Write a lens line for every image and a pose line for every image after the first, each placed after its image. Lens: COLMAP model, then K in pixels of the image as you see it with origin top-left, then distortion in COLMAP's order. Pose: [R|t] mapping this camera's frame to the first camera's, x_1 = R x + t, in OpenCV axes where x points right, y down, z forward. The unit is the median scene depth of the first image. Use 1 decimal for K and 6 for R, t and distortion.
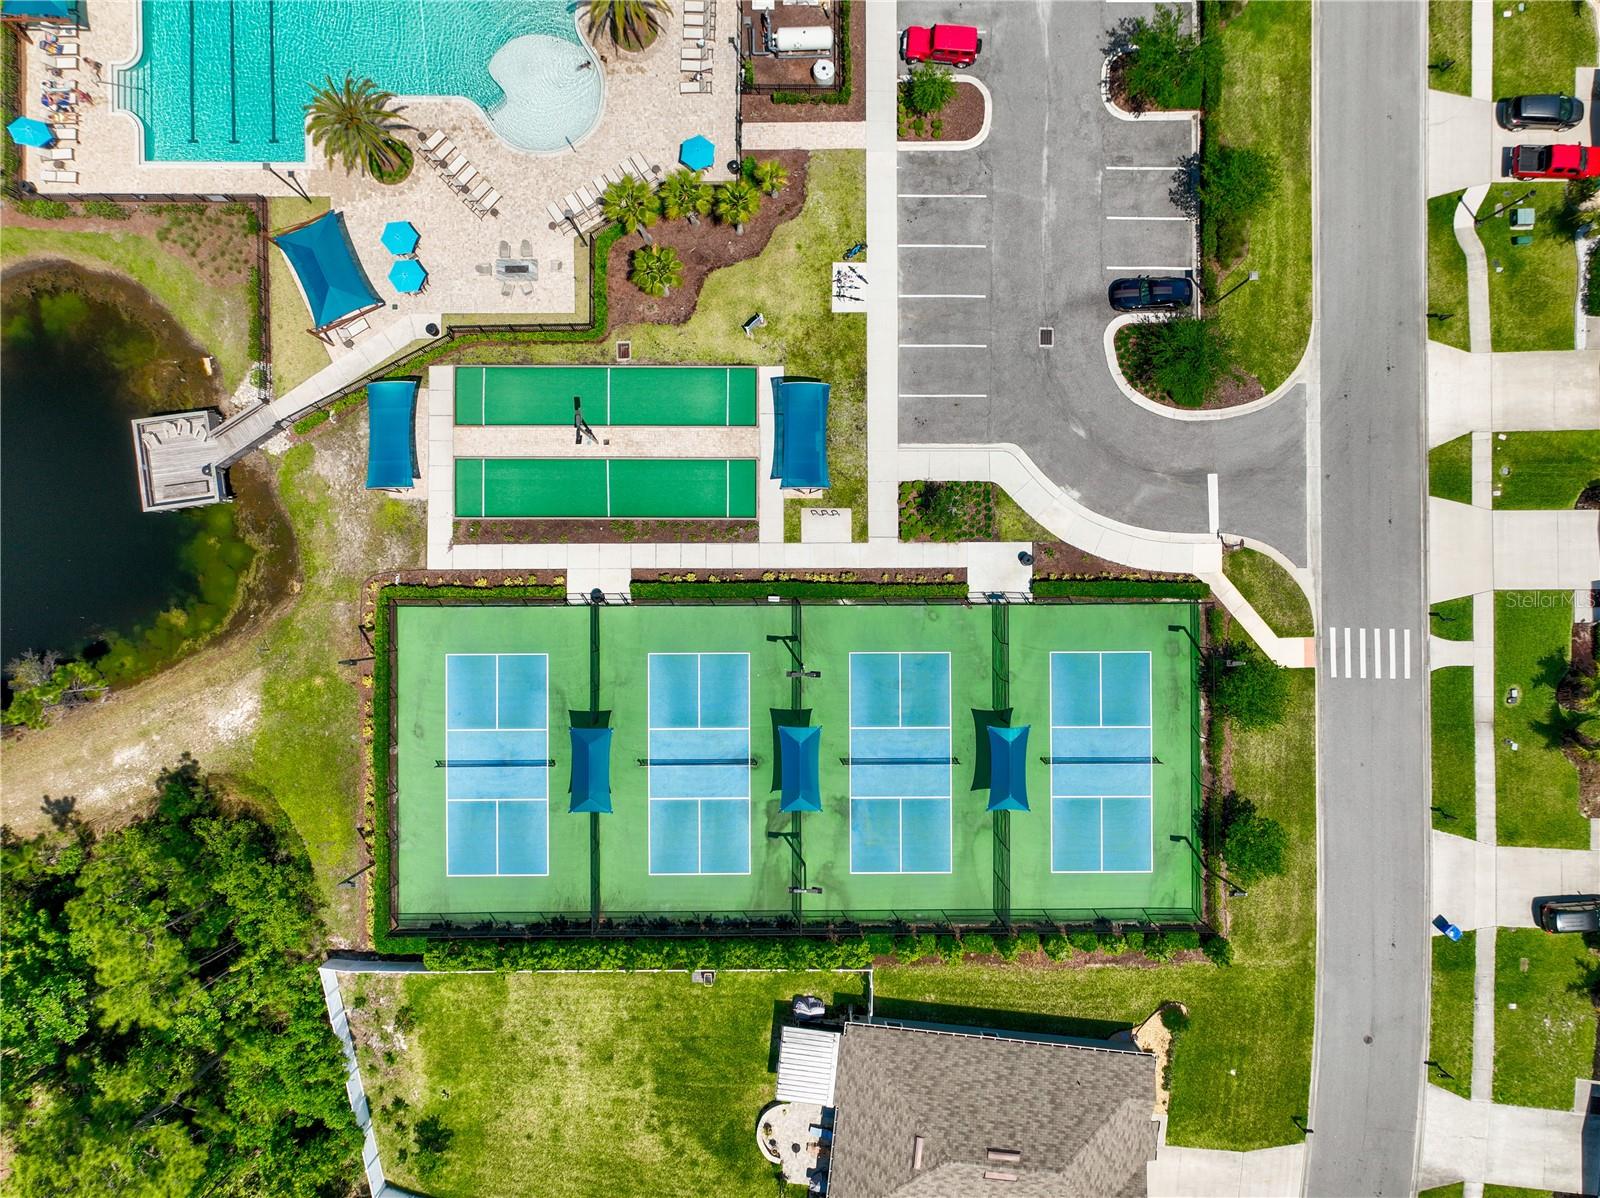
lens RADIAL K [[1120.9, 0, 804.7], [0, 1120.9, 593.6], [0, 0, 1]] dist [-0.004812, 0.022255]
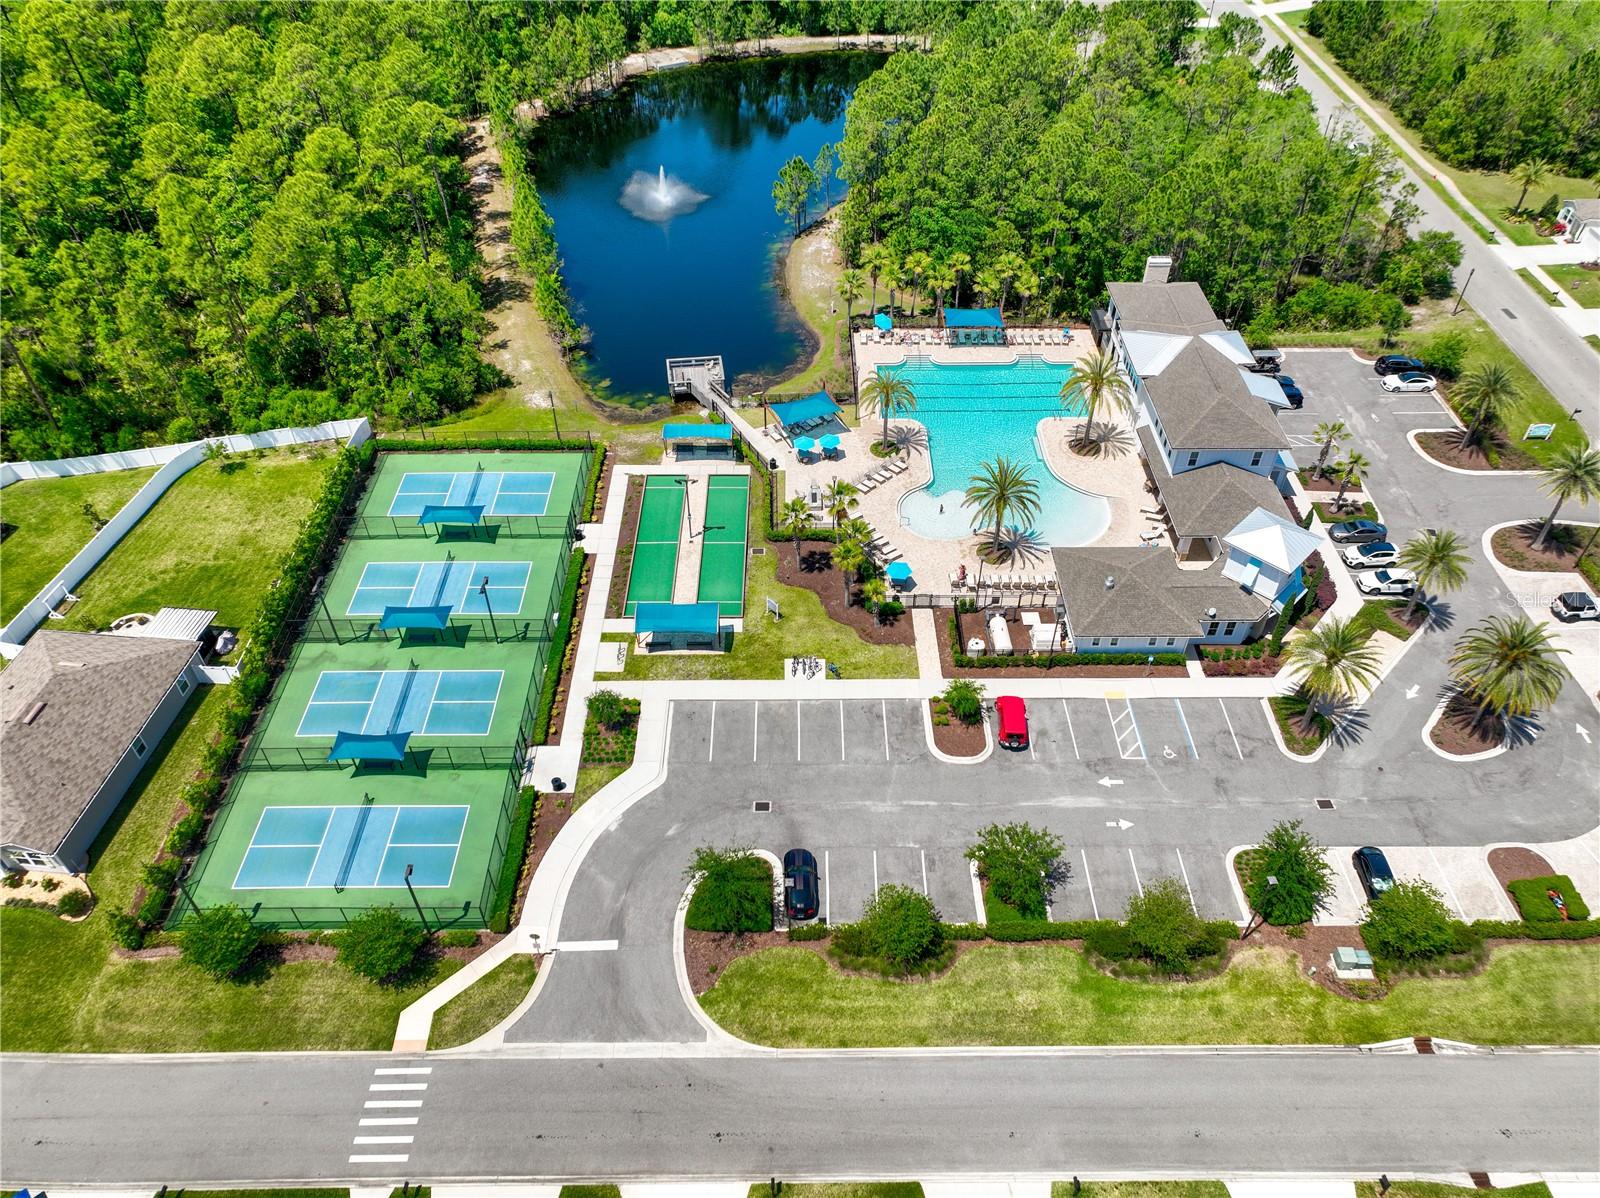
lens RADIAL K [[1120.9, 0, 804.7], [0, 1120.9, 593.6], [0, 0, 1]] dist [-0.004812, 0.022255]
pose [[0.007024, 0.673962, -0.738733, 0.885532], [-0.999969, 0.007433, -0.002726, -0.270762], [0.003654, 0.738729, 0.673993, 0.118492]]
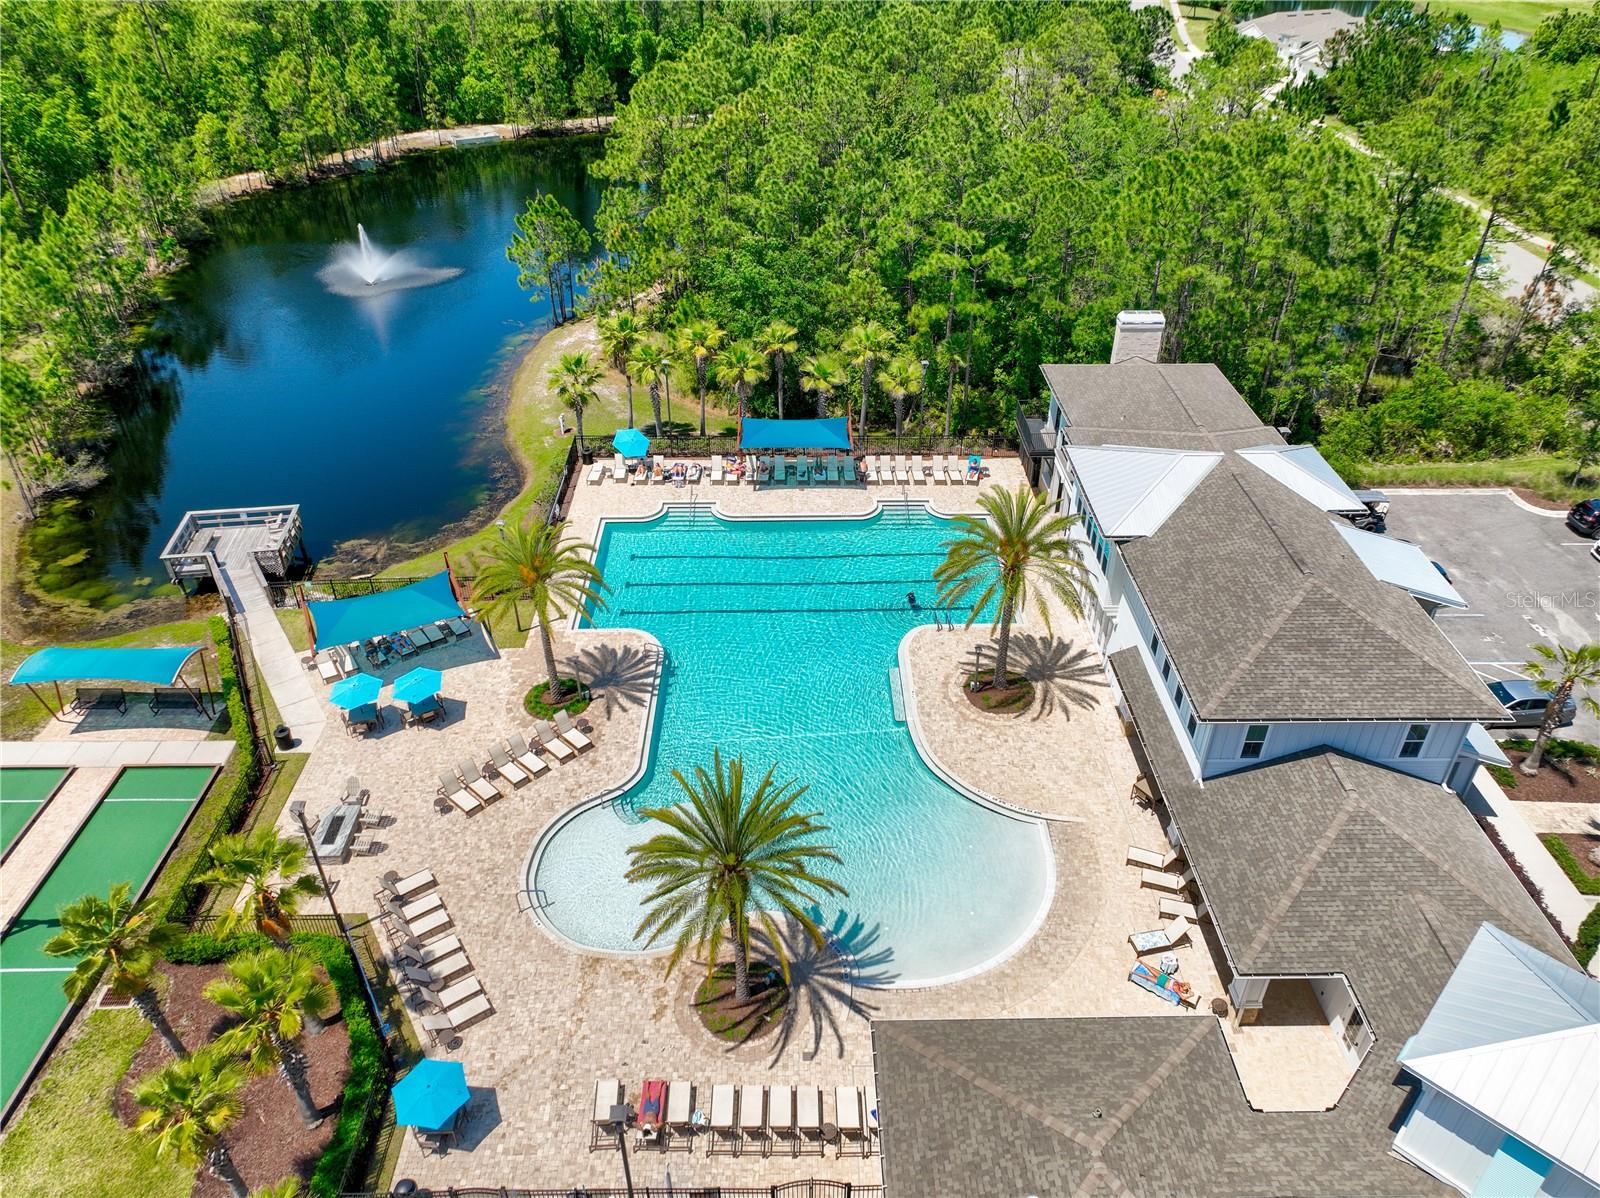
lens RADIAL K [[1120.9, 0, 804.7], [0, 1120.9, 593.6], [0, 0, 1]] dist [-0.004812, 0.022255]
pose [[0.015211, 0.553772, -0.832530, 0.170487], [-0.999879, 0.011016, -0.010942, -0.529990], [0.003112, 0.832596, 0.553873, 0.564060]]
